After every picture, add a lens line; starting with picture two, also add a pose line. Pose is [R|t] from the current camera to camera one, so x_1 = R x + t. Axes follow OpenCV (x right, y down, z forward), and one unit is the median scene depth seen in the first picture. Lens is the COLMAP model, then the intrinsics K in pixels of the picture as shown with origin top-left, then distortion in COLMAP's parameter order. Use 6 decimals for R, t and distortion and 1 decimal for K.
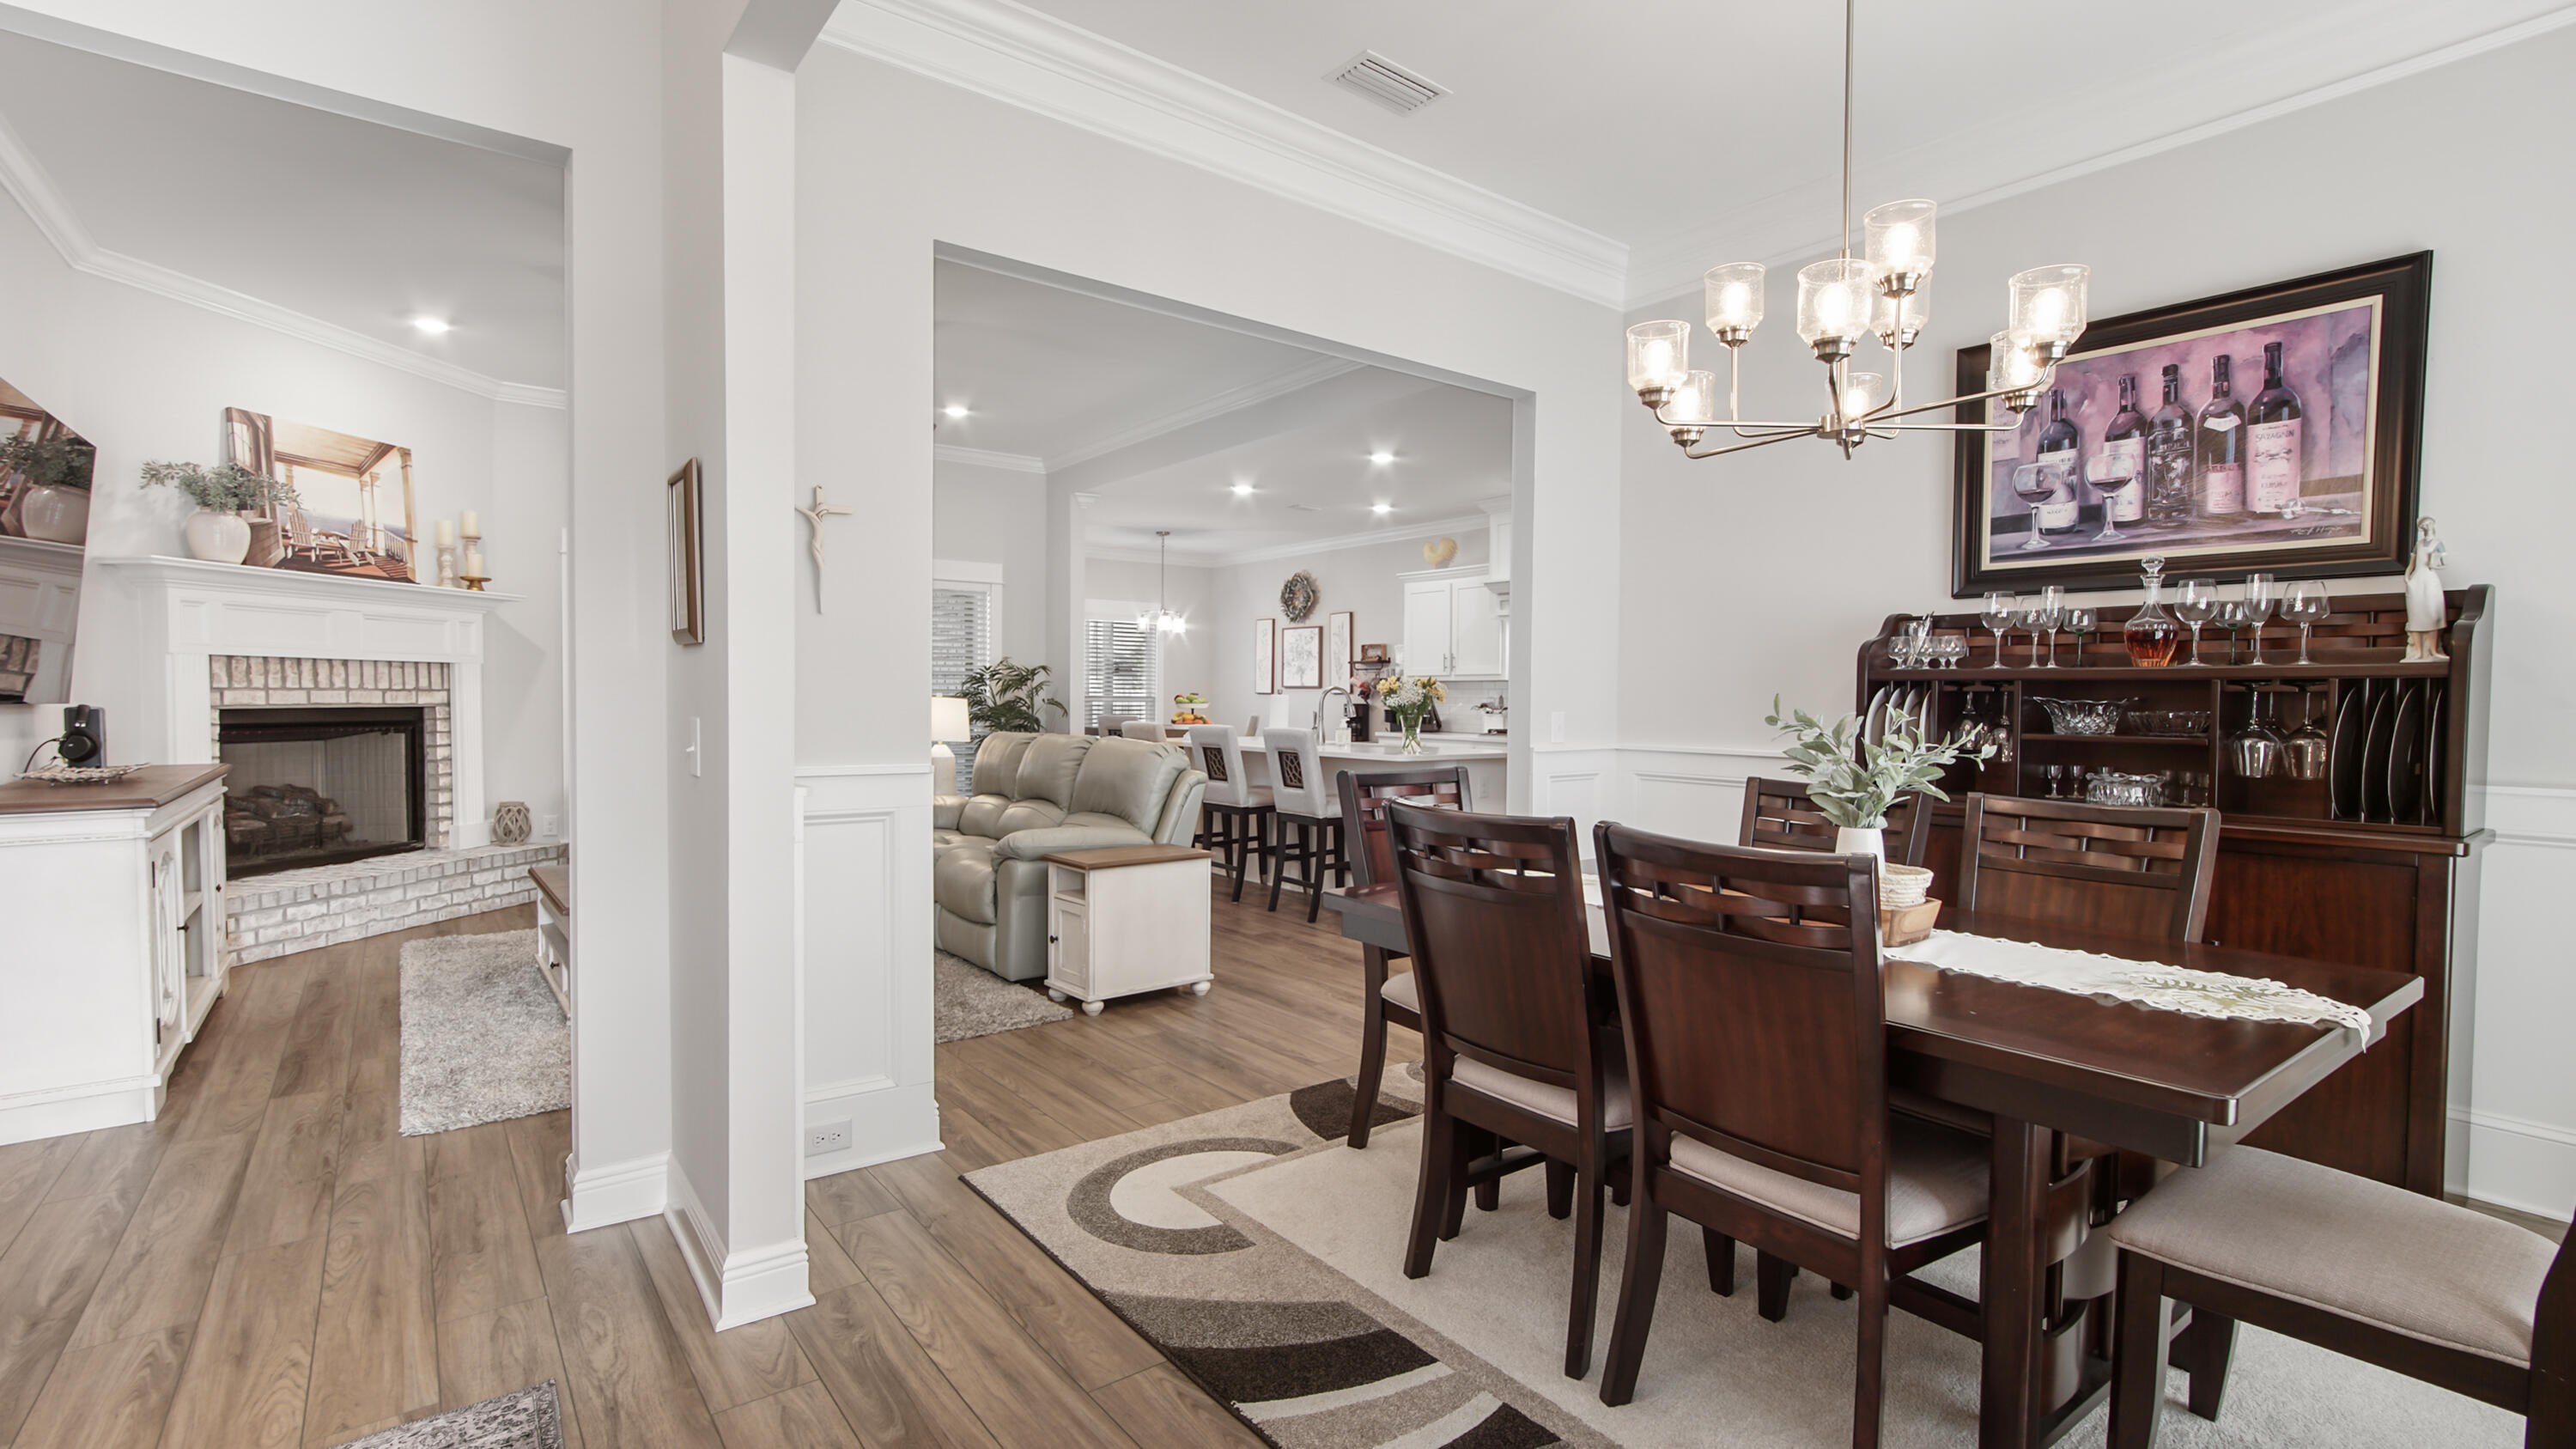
lens RADIAL K [[1145.7, 0, 1246.0], [0, 1145.7, 723.0], [0, 0, 1]] dist [-0.000616, 0.000223]
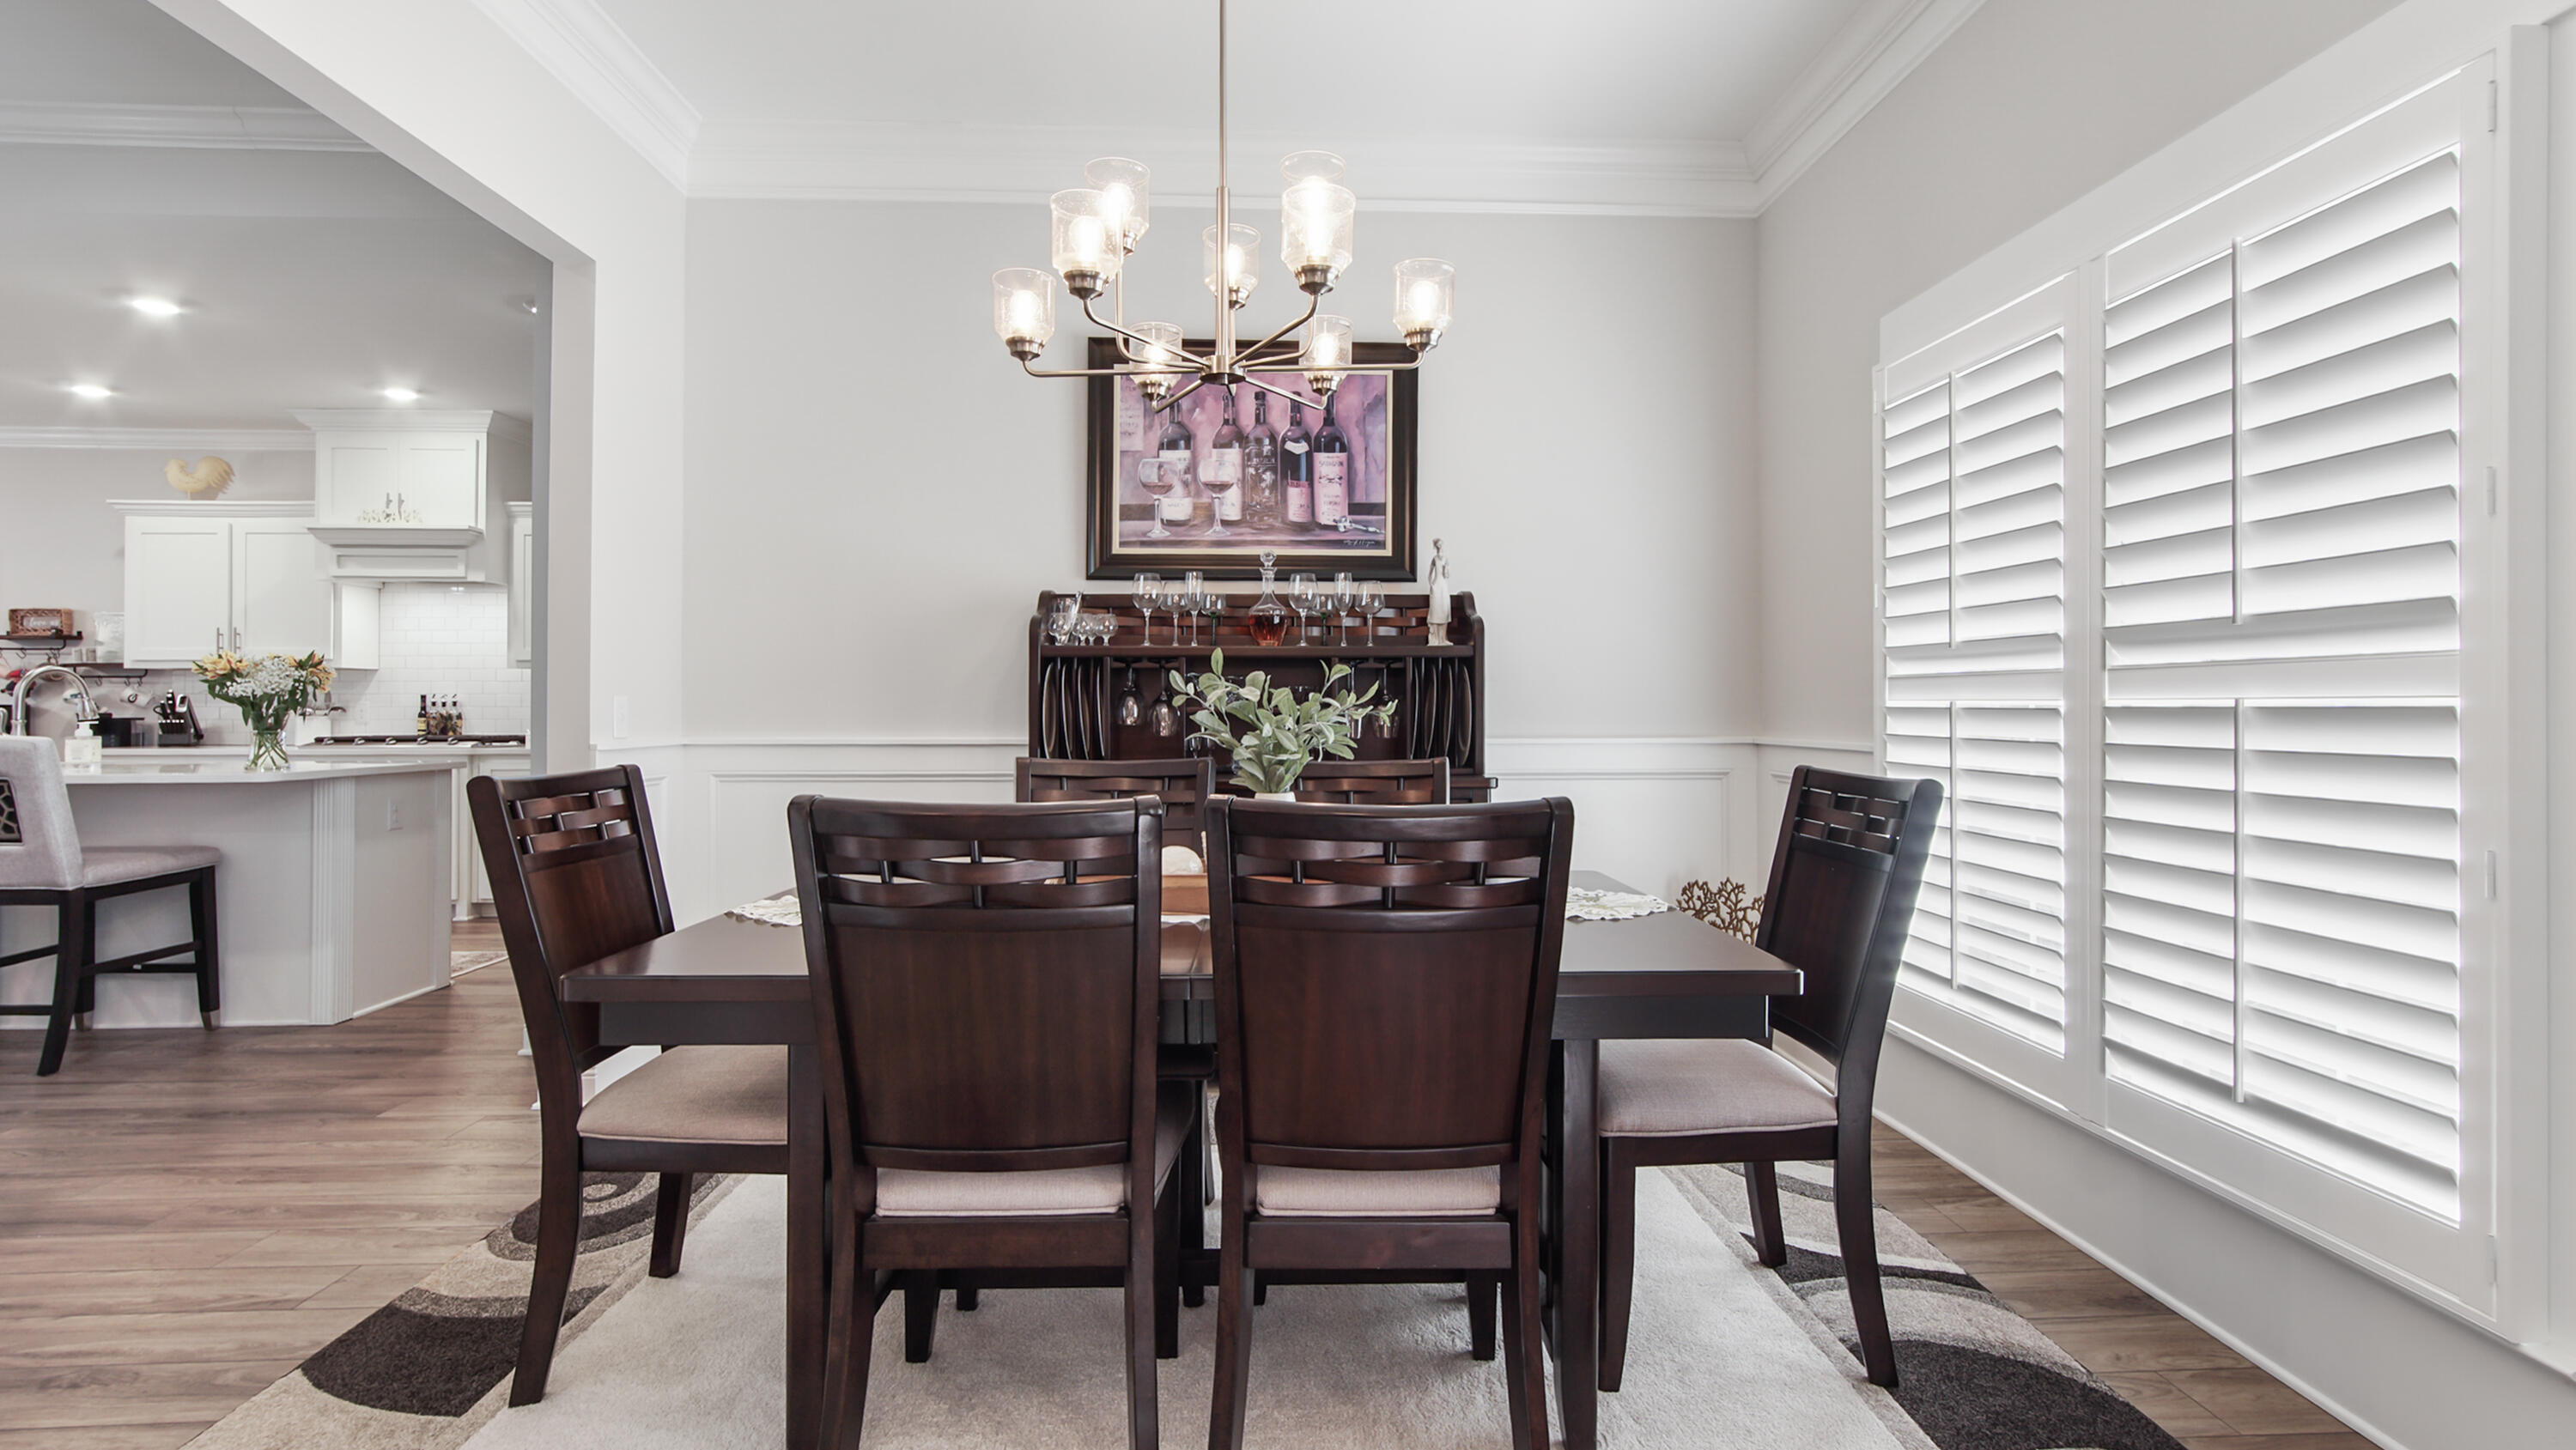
lens RADIAL K [[1207.4, 0, 1286.2], [0, 1207.4, 695.0], [0, 0, 1]] dist [-0.004535, 0.000595]
pose [[0.557750, 0.000308, 0.830009, -0.195843], [0.024308, 0.999565, -0.016705, 0.018439], [-0.829653, 0.029493, 0.557500, 0.291742]]
